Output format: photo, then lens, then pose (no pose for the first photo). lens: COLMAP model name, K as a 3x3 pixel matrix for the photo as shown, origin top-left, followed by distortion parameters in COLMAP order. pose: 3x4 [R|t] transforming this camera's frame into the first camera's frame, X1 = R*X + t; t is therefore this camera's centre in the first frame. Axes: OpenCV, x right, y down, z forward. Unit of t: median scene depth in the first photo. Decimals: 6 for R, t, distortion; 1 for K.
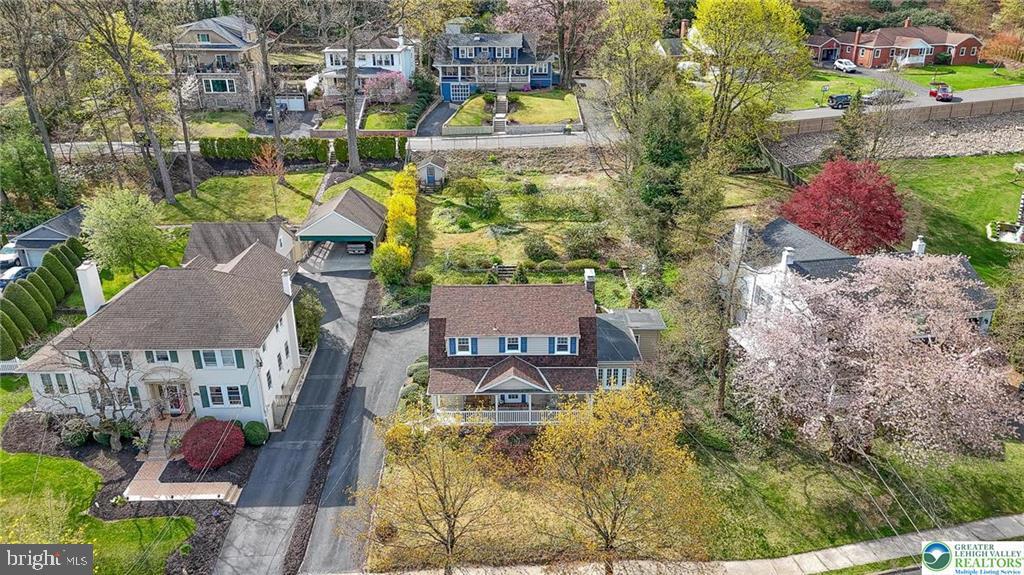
lens RADIAL K [[746.7, 0, 512.0], [0, 746.7, 287.5], [0, 0, 1]] dist [0.042997, -0.000447]
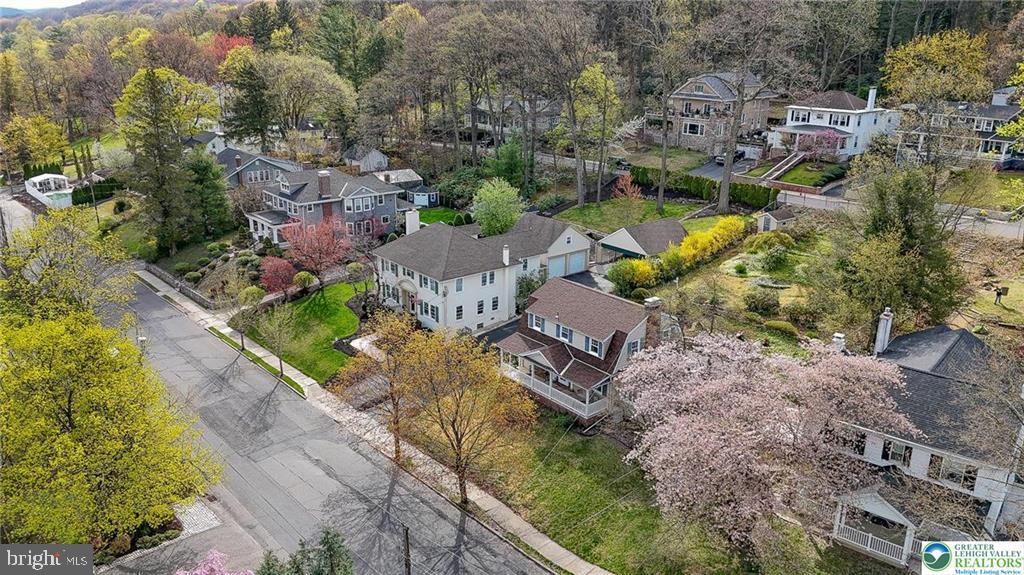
lens RADIAL K [[775.0, 0, 512.0], [0, 775.0, 287.5], [0, 0, 1]] dist [0.030831, -0.002507]
pose [[0.627208, 0.252908, -0.736646, 0.670588], [-0.311324, 0.948374, 0.060527, -0.034572], [0.713924, 0.191372, 0.673565, 0.058174]]
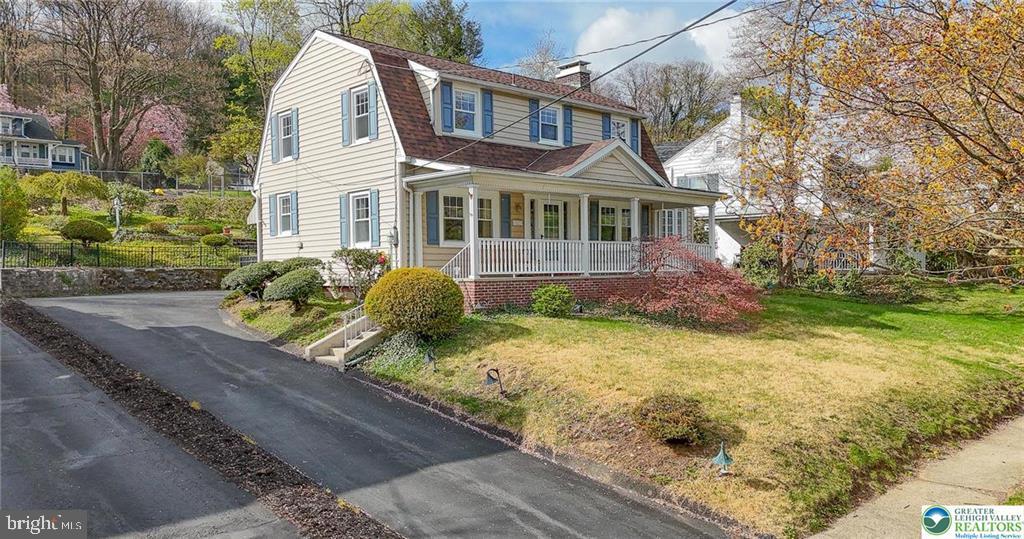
lens RADIAL K [[772.6, 0, 515.7], [0, 772.6, 290.9], [0, 0, 1]] dist [0.016339, -0.000558]
pose [[0.734496, -0.023067, 0.678221, -0.264149], [0.273347, 0.924815, -0.264574, 0.226835], [-0.621126, 0.379718, 0.685578, 0.568111]]
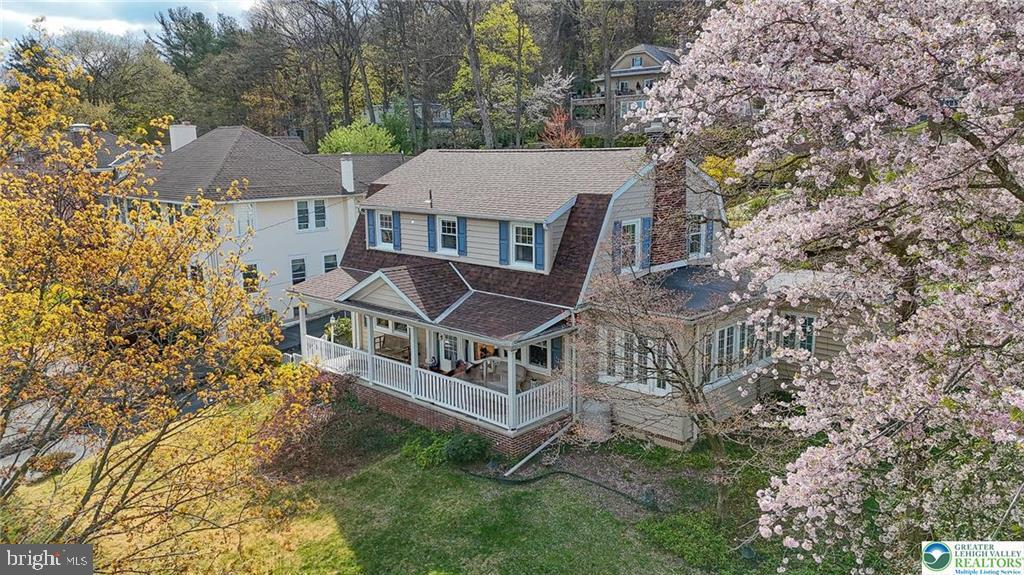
lens RADIAL K [[775.0, 0, 512.0], [0, 775.0, 287.5], [0, 0, 1]] dist [0.030831, -0.002507]
pose [[0.704913, 0.122617, -0.698615, 0.300369], [-0.265005, 0.959146, -0.099050, 0.115058], [0.657928, 0.254958, 0.708609, 0.532441]]
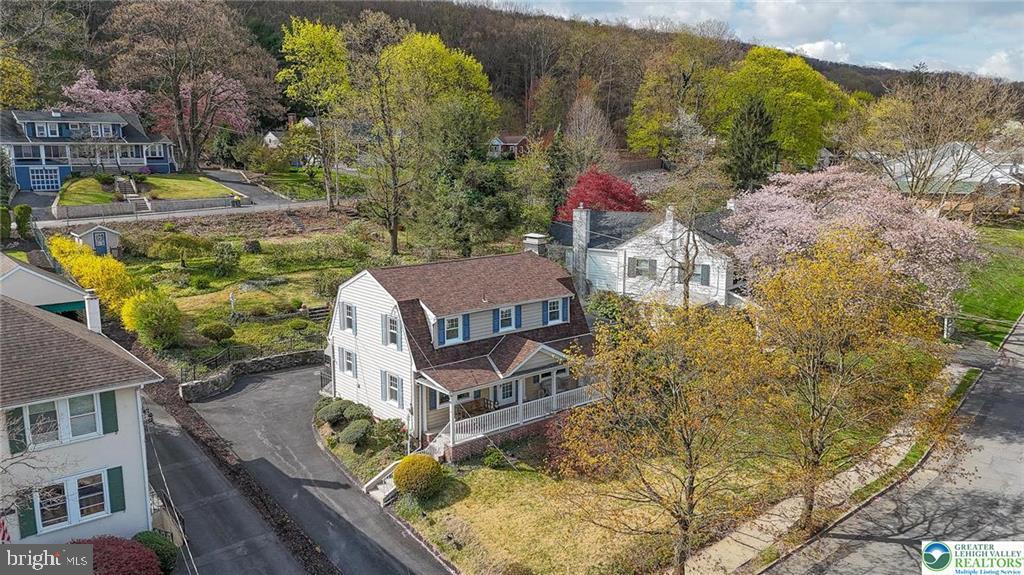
lens RADIAL K [[753.0, 0, 512.0], [0, 753.0, 287.5], [0, 0, 1]] dist [0.028731, -0.003695]
pose [[0.771691, -0.105504, 0.627186, -0.365910], [0.245542, 0.959110, -0.140775, 0.120618], [-0.586688, 0.262635, 0.766042, 0.317453]]
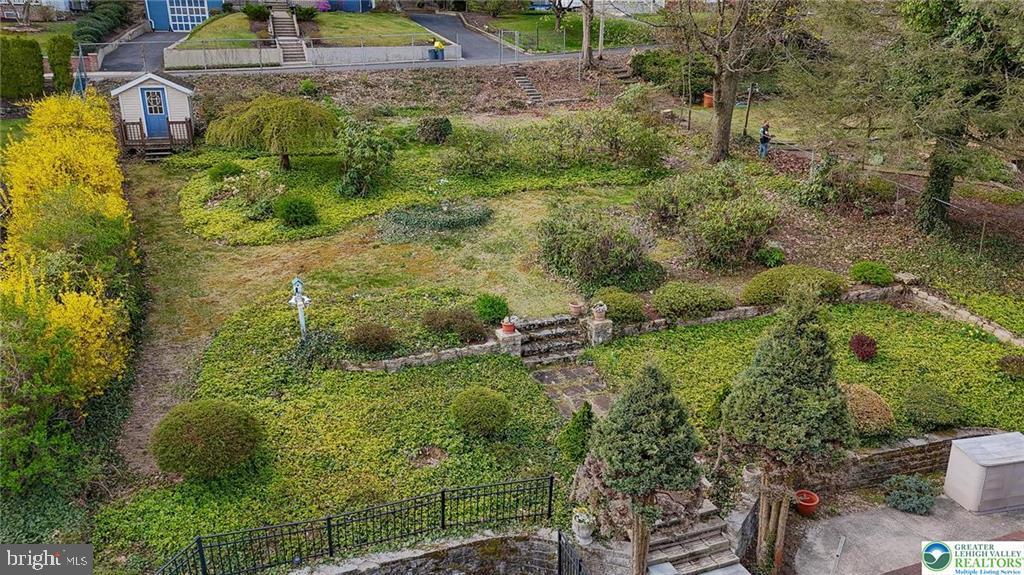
lens RADIAL K [[746.7, 0, 512.0], [0, 746.7, 287.5], [0, 0, 1]] dist [0.042997, -0.000447]
pose [[0.931697, -0.107998, 0.346809, -0.115954], [0.133277, 0.989826, -0.049809, -0.032169], [-0.337902, 0.092628, 0.936612, 0.834801]]
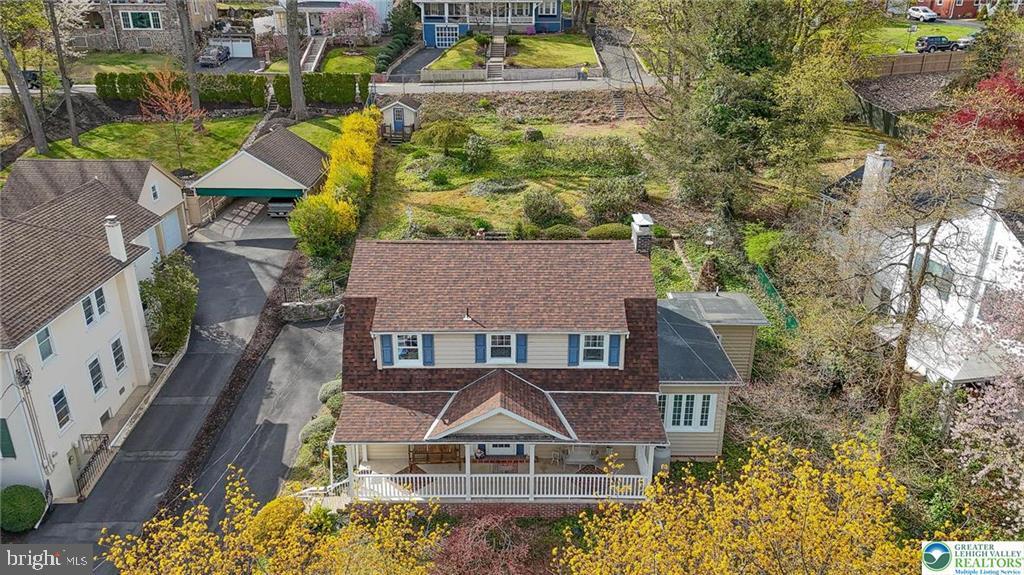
lens RADIAL K [[753.0, 0, 512.0], [0, 753.0, 287.5], [0, 0, 1]] dist [0.028731, -0.003695]
pose [[0.999947, 0.010200, -0.001487, 0.007368], [-0.010217, 0.999873, -0.012236, 0.031146], [0.001362, 0.012251, 0.999924, 0.361949]]
